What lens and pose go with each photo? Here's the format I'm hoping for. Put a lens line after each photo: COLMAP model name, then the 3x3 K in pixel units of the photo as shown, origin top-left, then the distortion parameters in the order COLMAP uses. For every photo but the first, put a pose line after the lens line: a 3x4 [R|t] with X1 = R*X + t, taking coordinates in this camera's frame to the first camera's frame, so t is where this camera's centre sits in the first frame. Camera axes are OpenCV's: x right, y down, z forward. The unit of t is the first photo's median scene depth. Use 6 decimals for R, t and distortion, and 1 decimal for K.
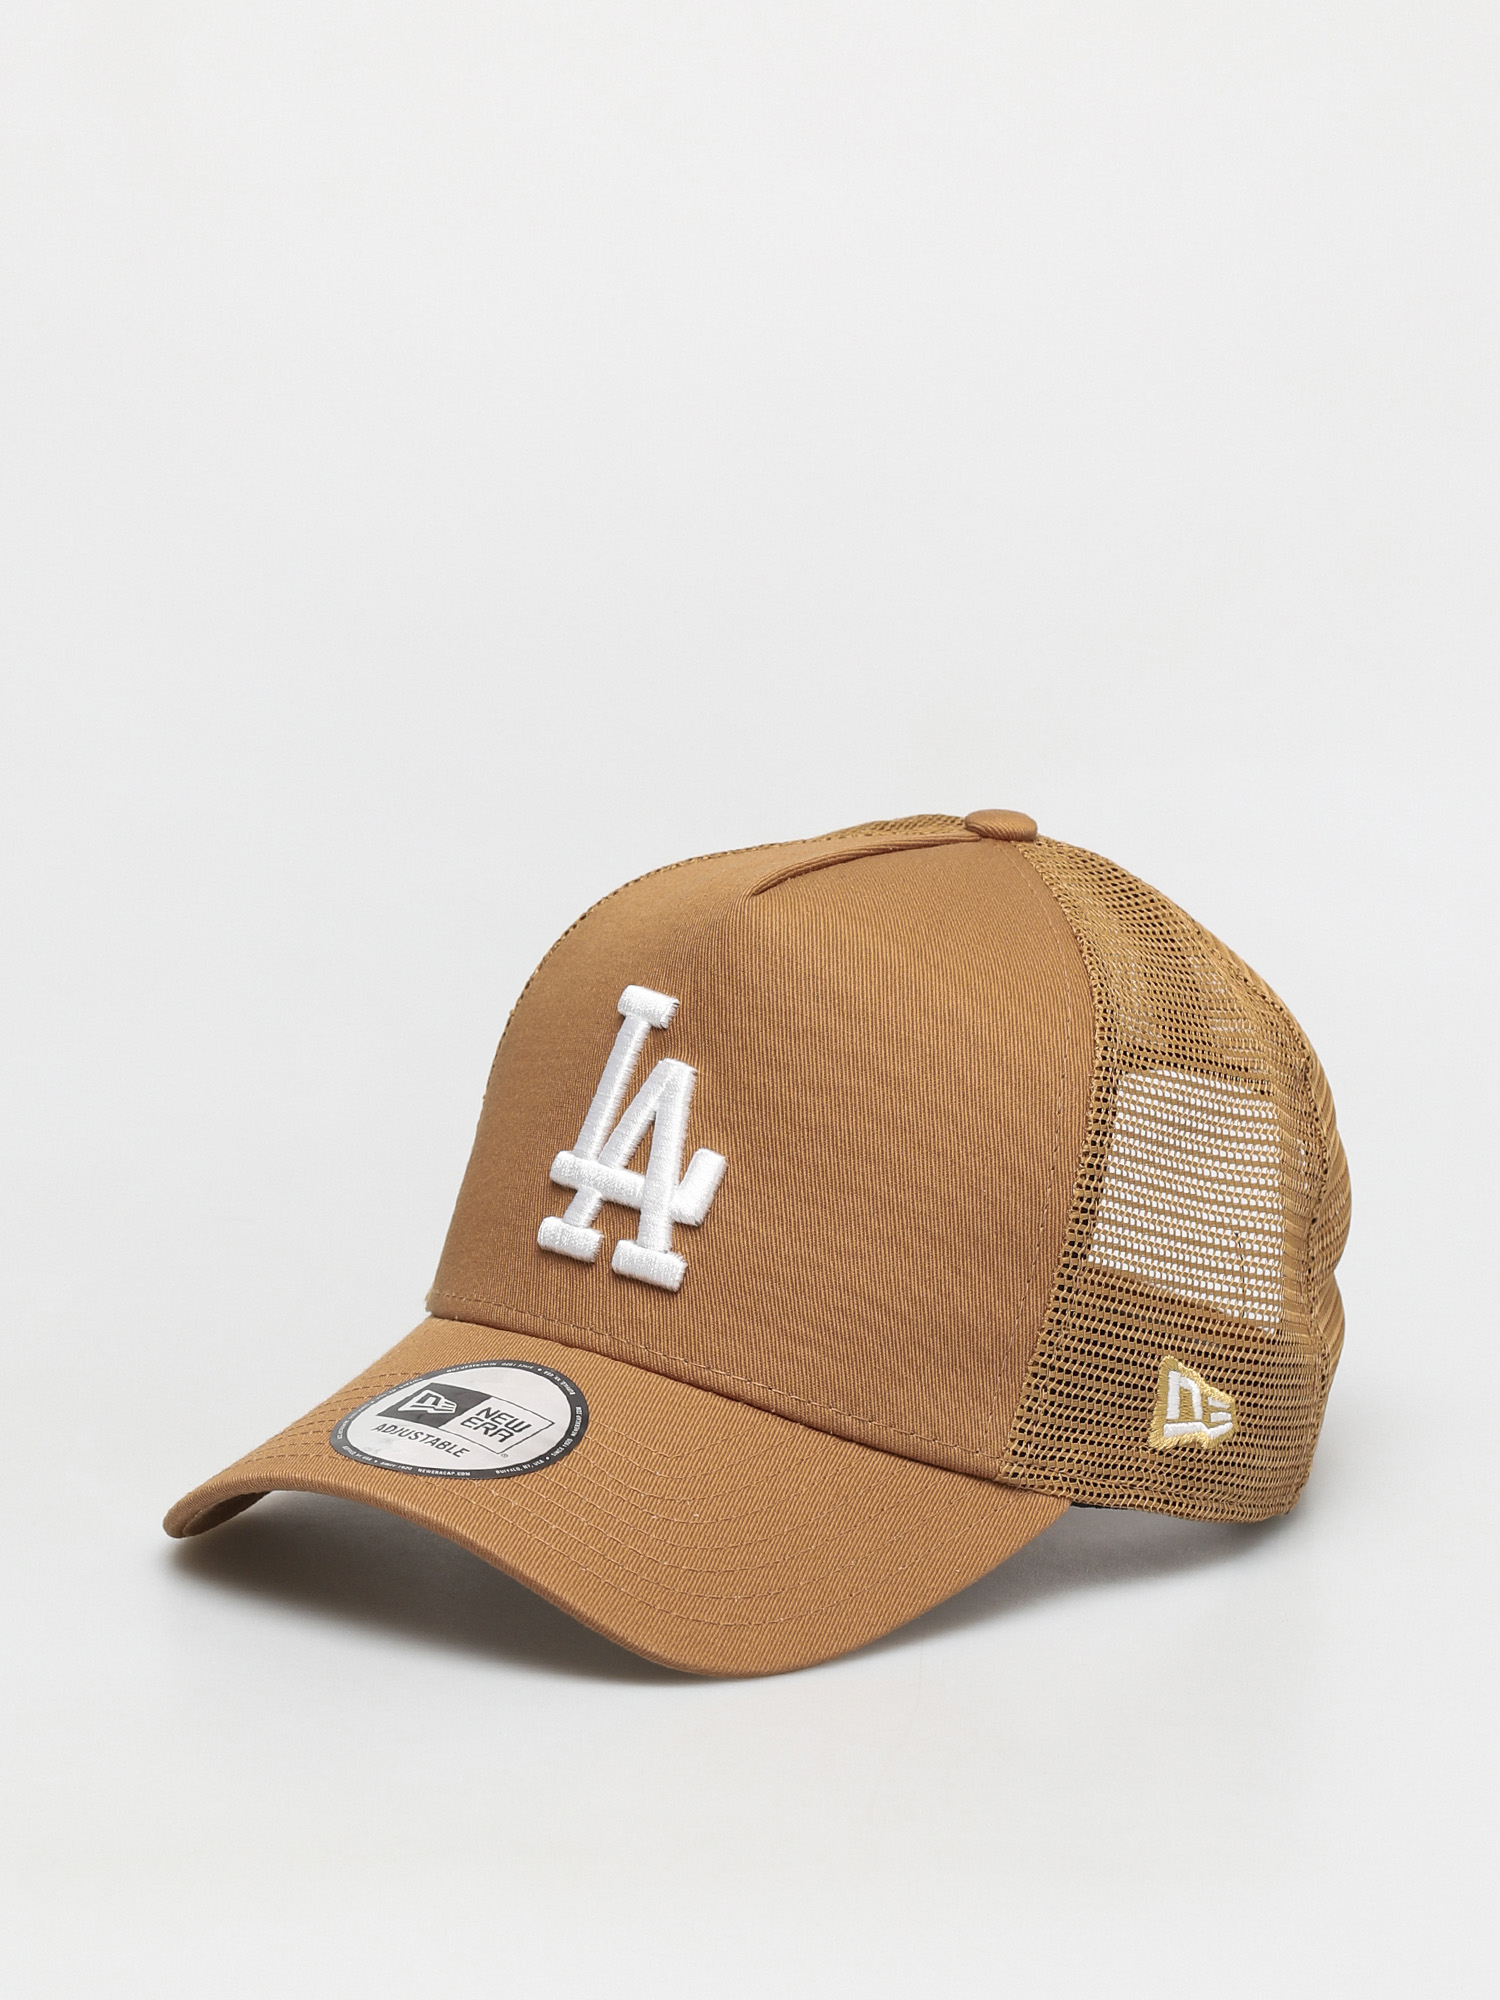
lens RADIAL K [[5705.5, 0, 758.0], [0, 5705.5, 991.5], [0, 0, 1]] dist [-0.045987, 0.000000]
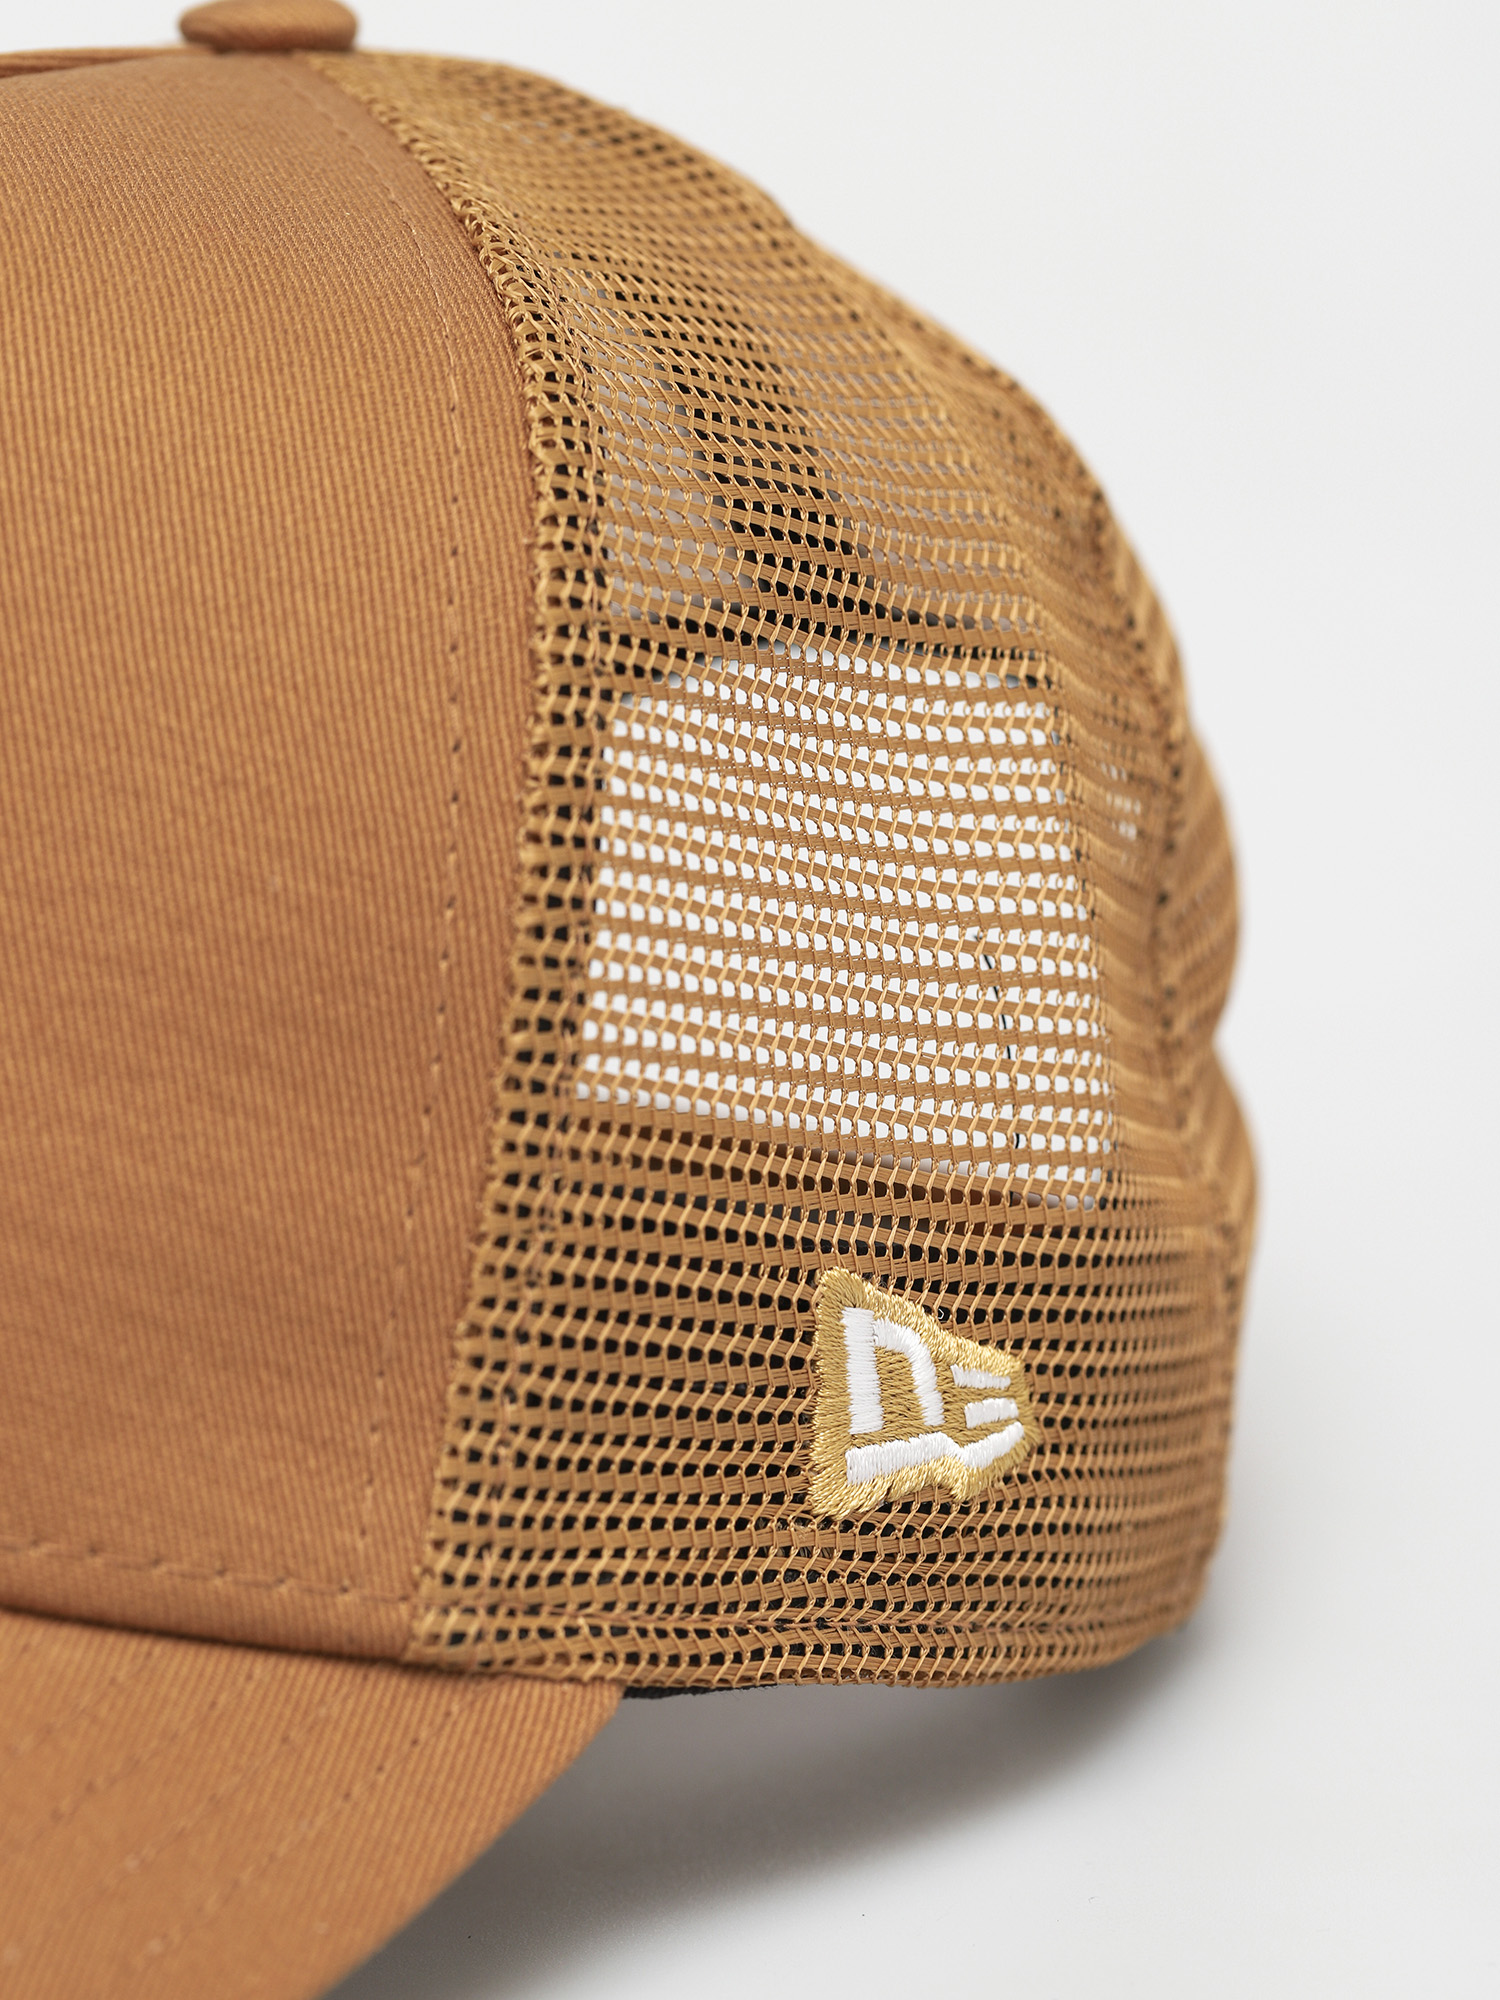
lens RADIAL K [[5705.5, 0, 746.3], [0, 5705.5, 1009.7], [0, 0, 1]] dist [-0.045987, 0.000000]
pose [[0.991315, -0.123415, 0.045422, 0.051264], [0.123633, 0.992326, -0.002009, 0.047025], [-0.044825, 0.007607, 0.998966, 0.624204]]
